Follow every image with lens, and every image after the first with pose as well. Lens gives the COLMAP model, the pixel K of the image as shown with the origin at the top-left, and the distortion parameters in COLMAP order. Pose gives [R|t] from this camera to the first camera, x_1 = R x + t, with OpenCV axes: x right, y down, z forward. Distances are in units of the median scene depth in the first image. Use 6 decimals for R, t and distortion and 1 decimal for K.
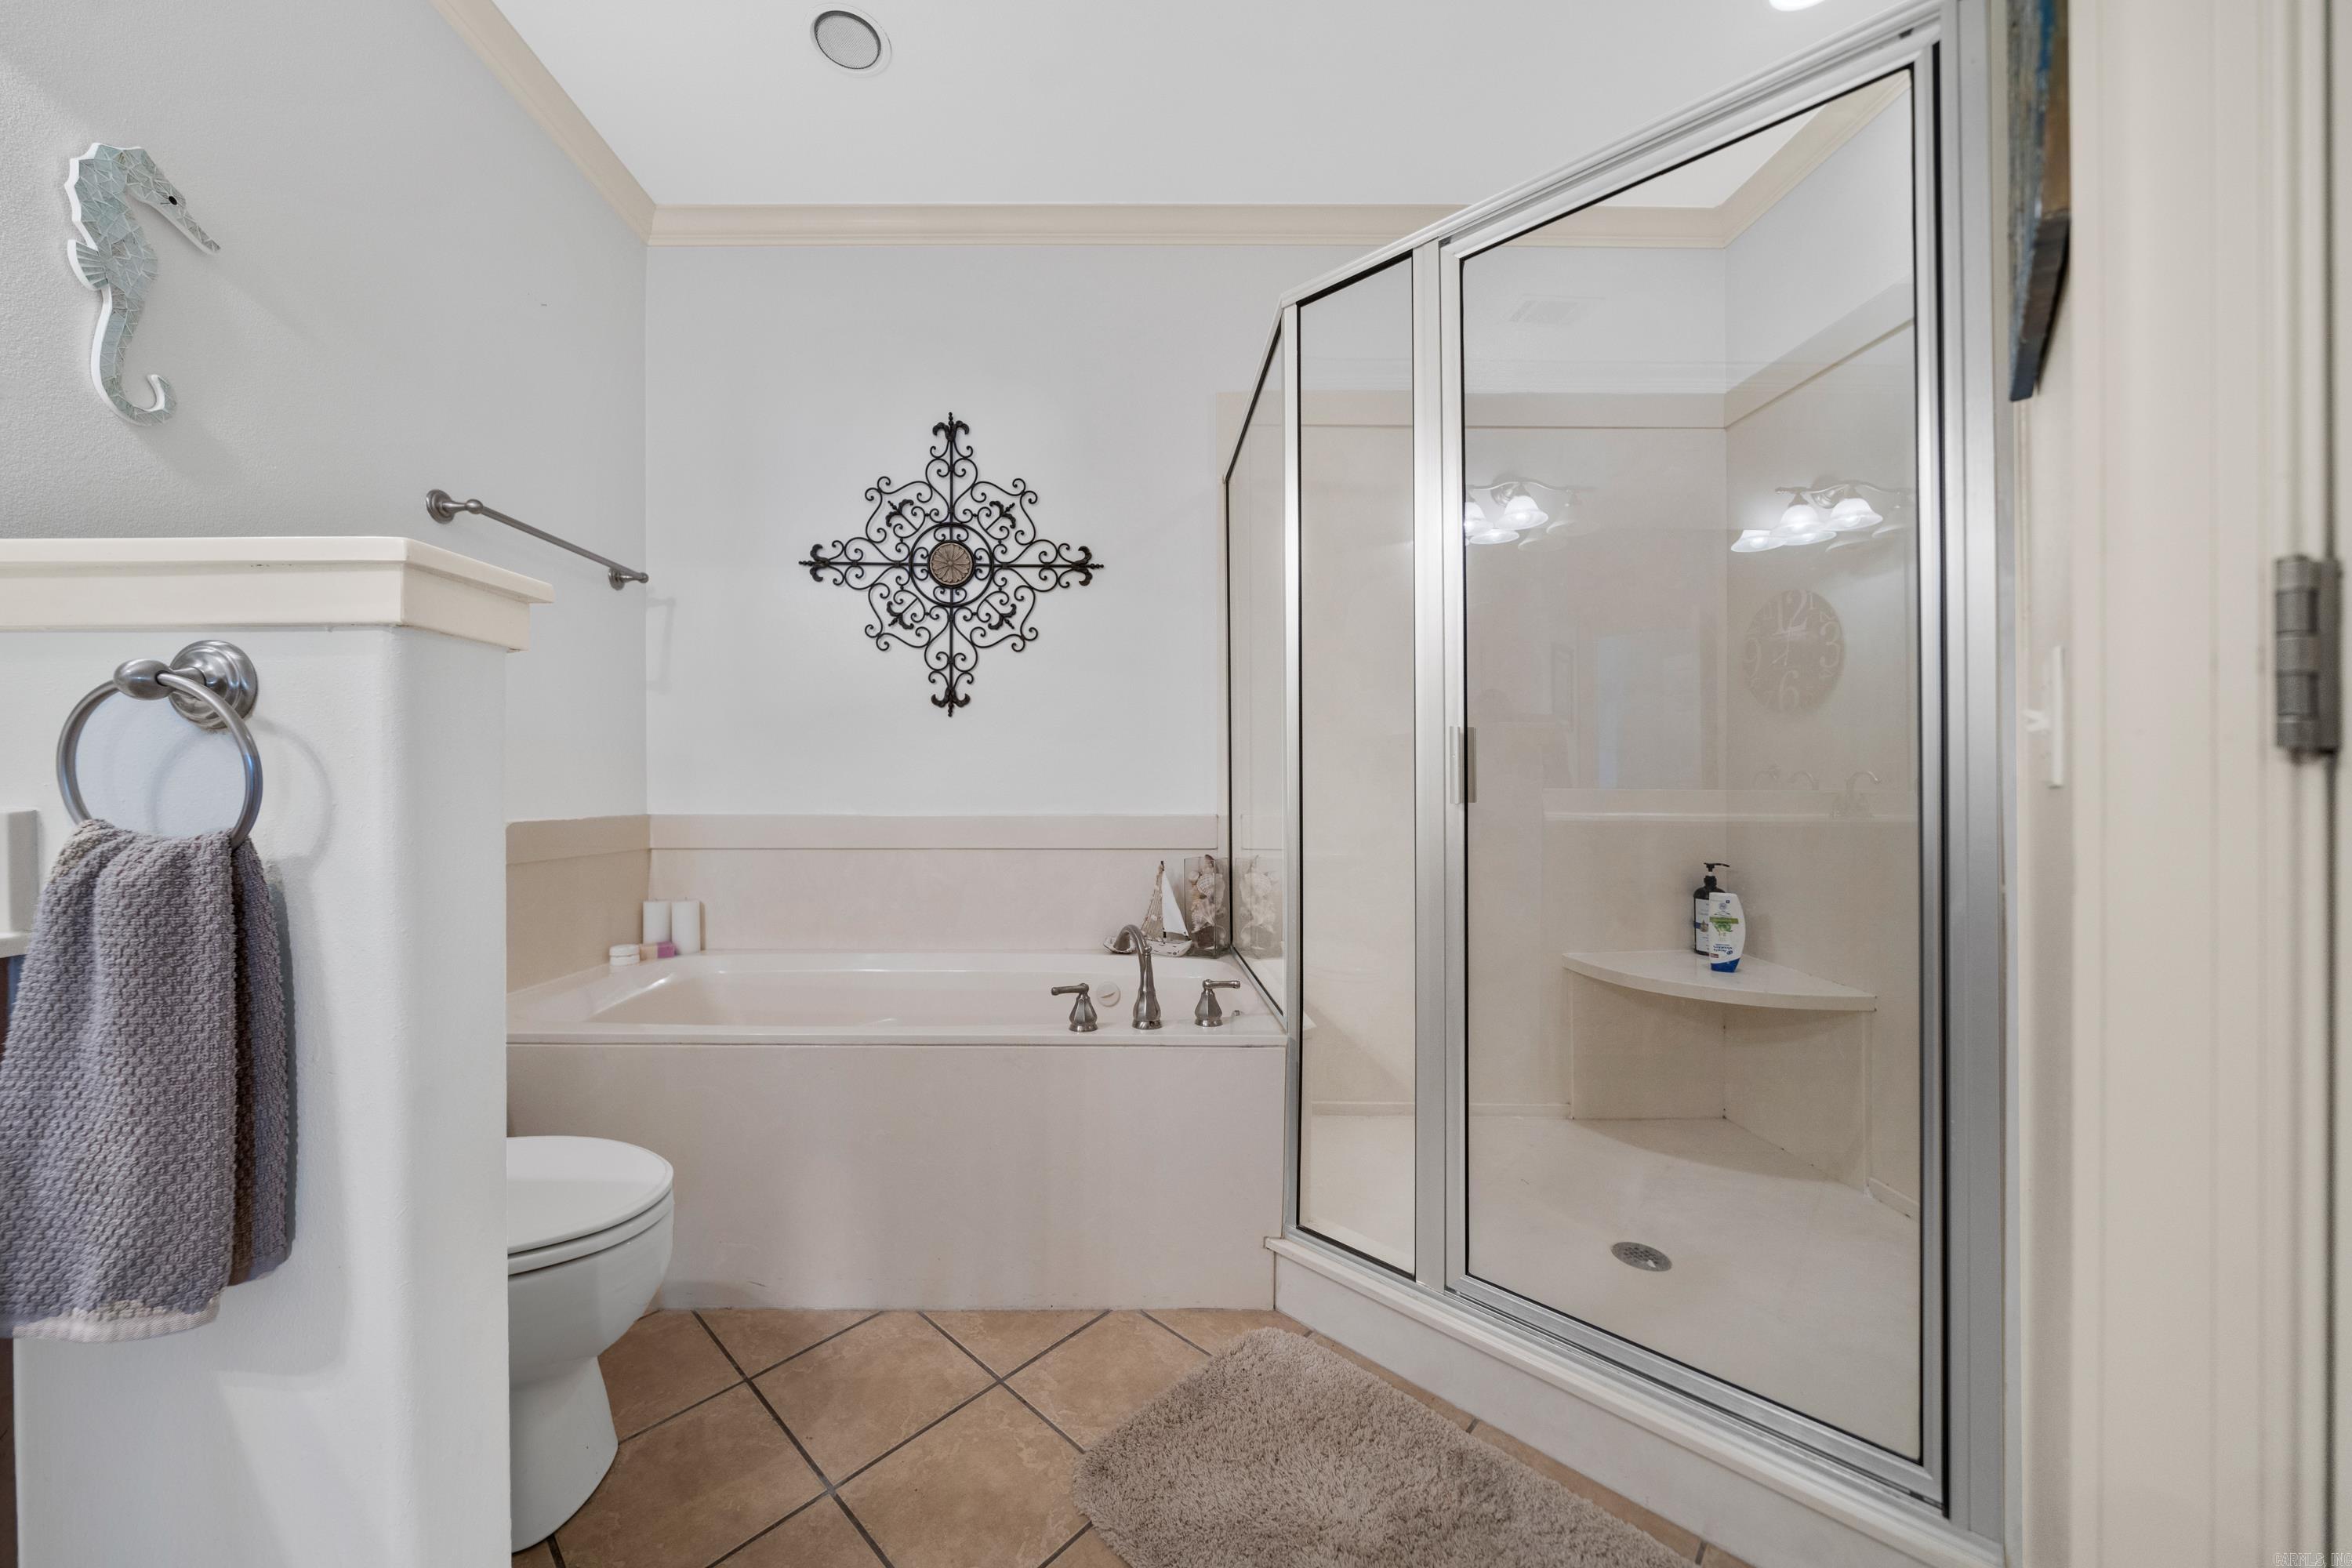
lens RADIAL K [[819.4, 0, 1177.2], [0, 819.4, 777.9], [0, 0, 1]] dist [-0.002986, -0.000244]
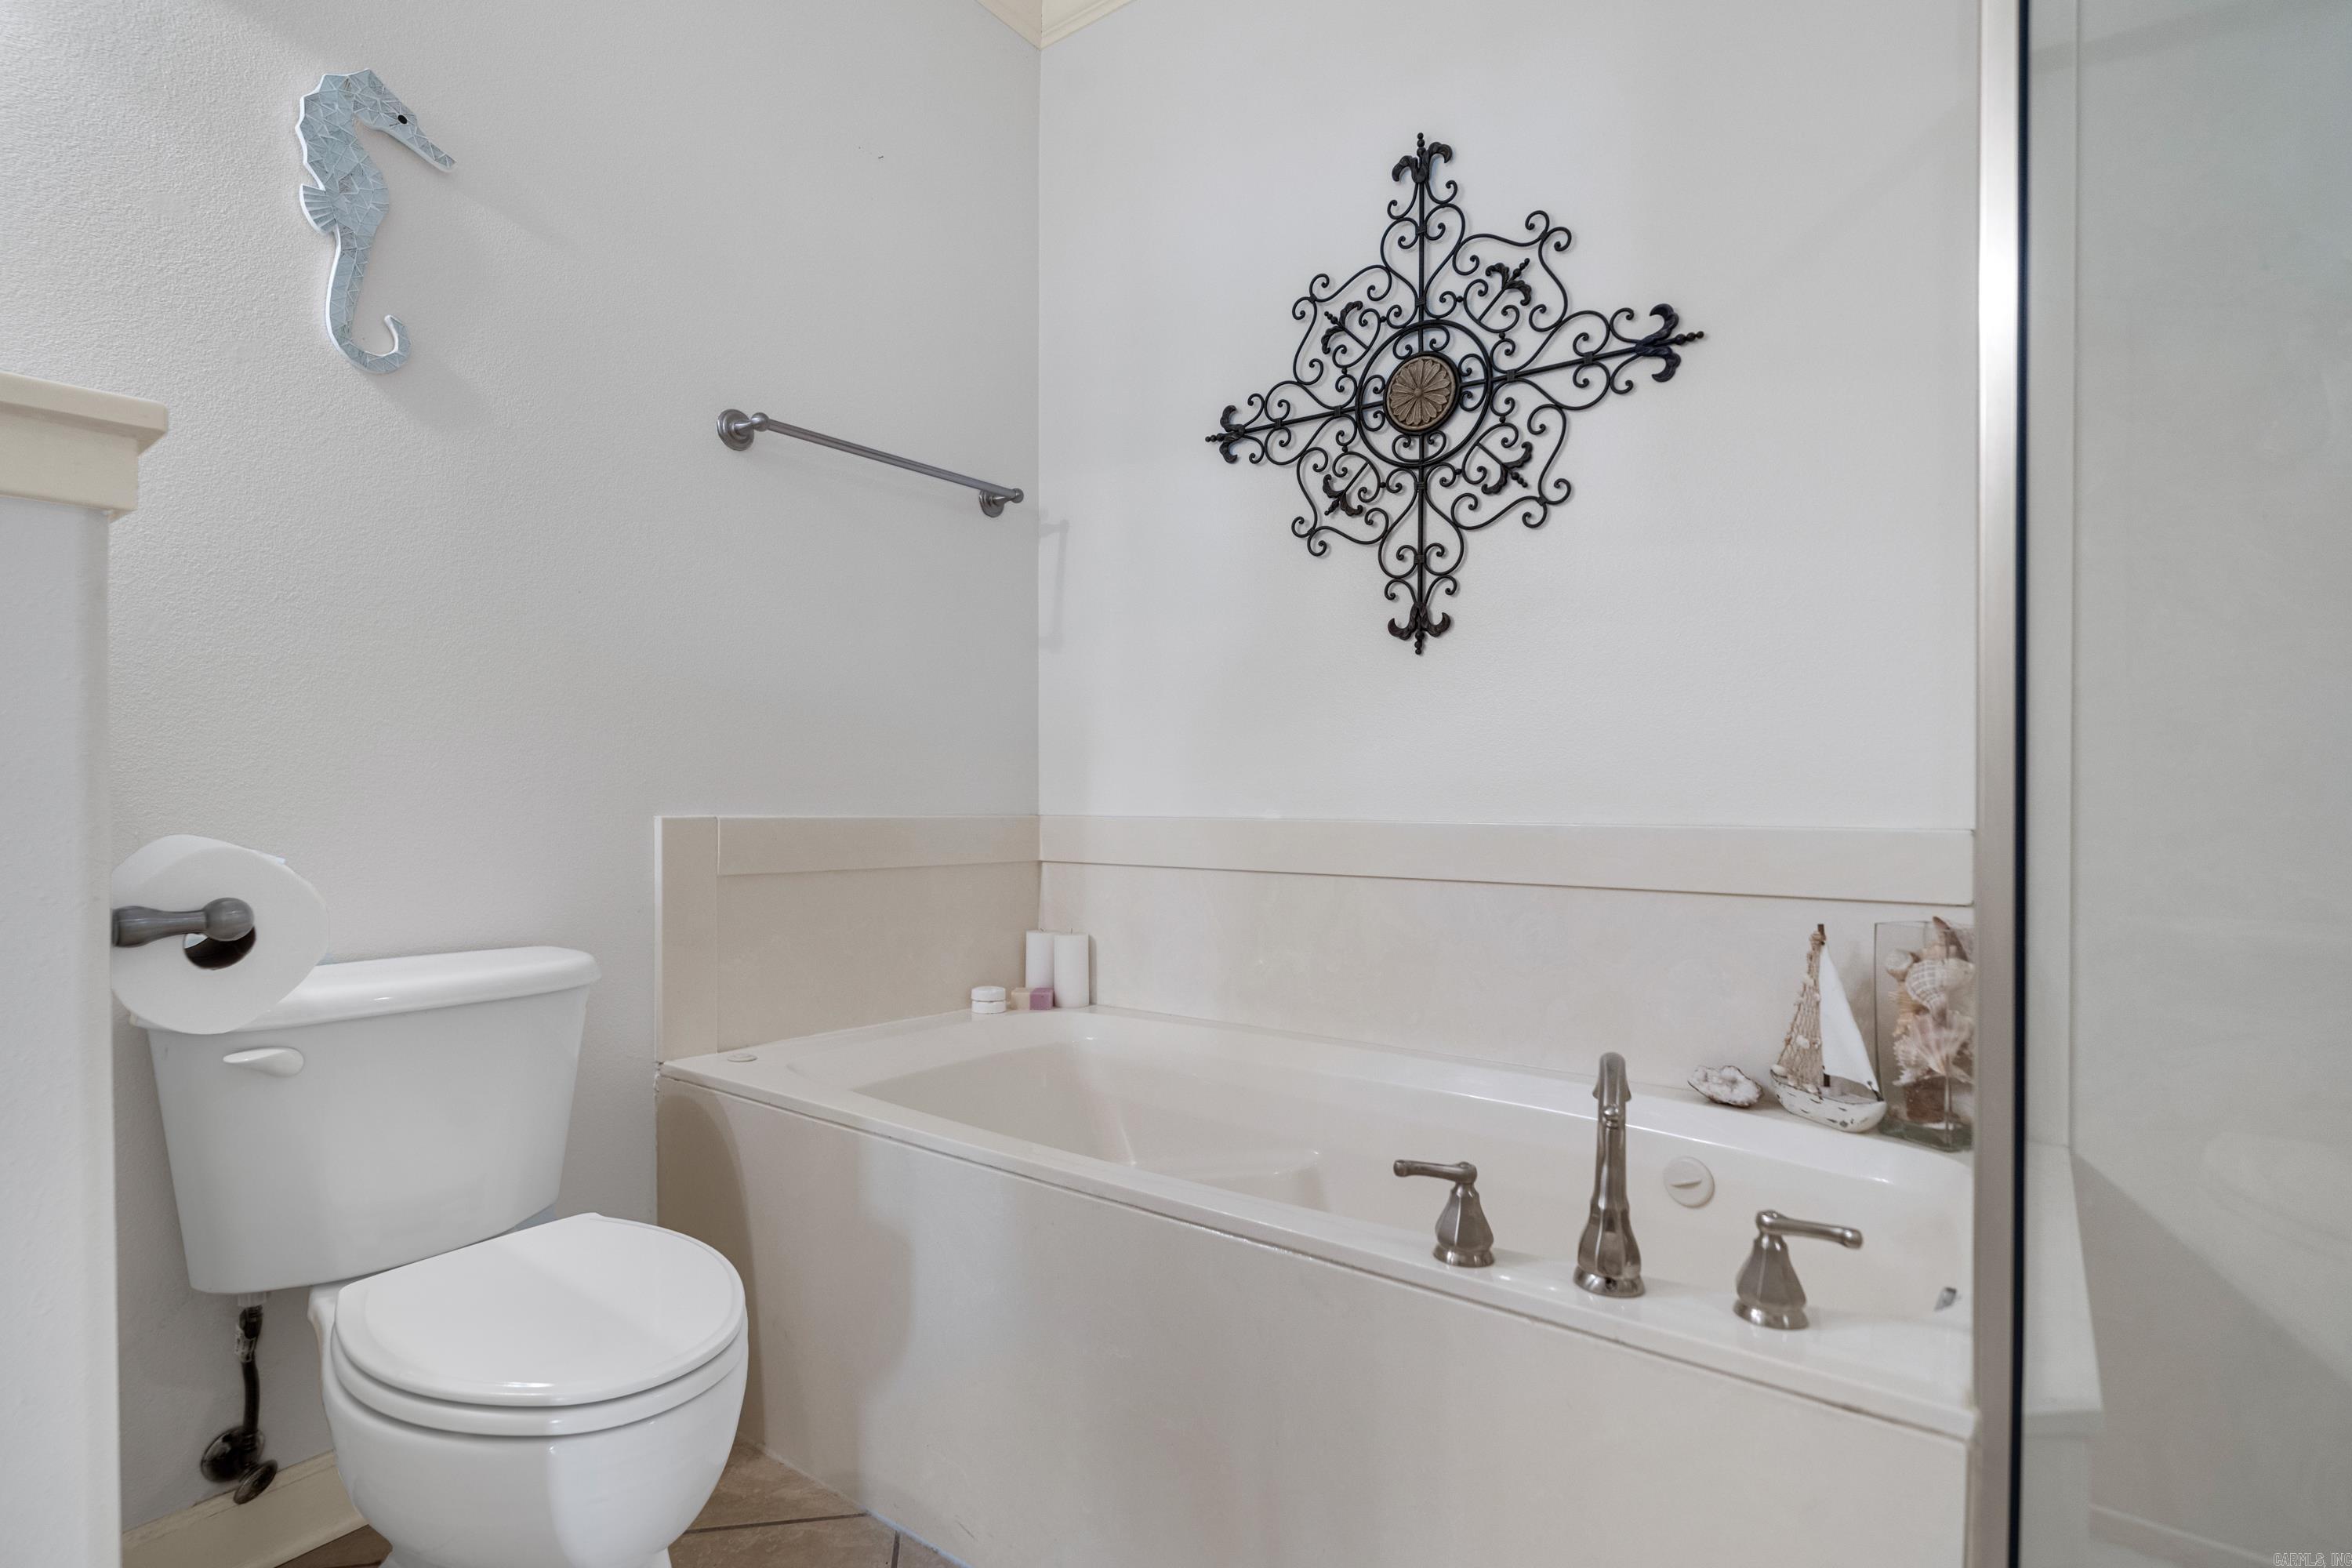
lens RADIAL K [[1181.6, 0, 1174.0], [0, 1181.6, 799.7], [0, 0, 1]] dist [0.003381, 0.000757]
pose [[0.774850, 0.000781, -0.632144, 0.124335], [0.007368, 0.999920, 0.010266, 0.019561], [0.632102, -0.012612, 0.774783, 0.235091]]
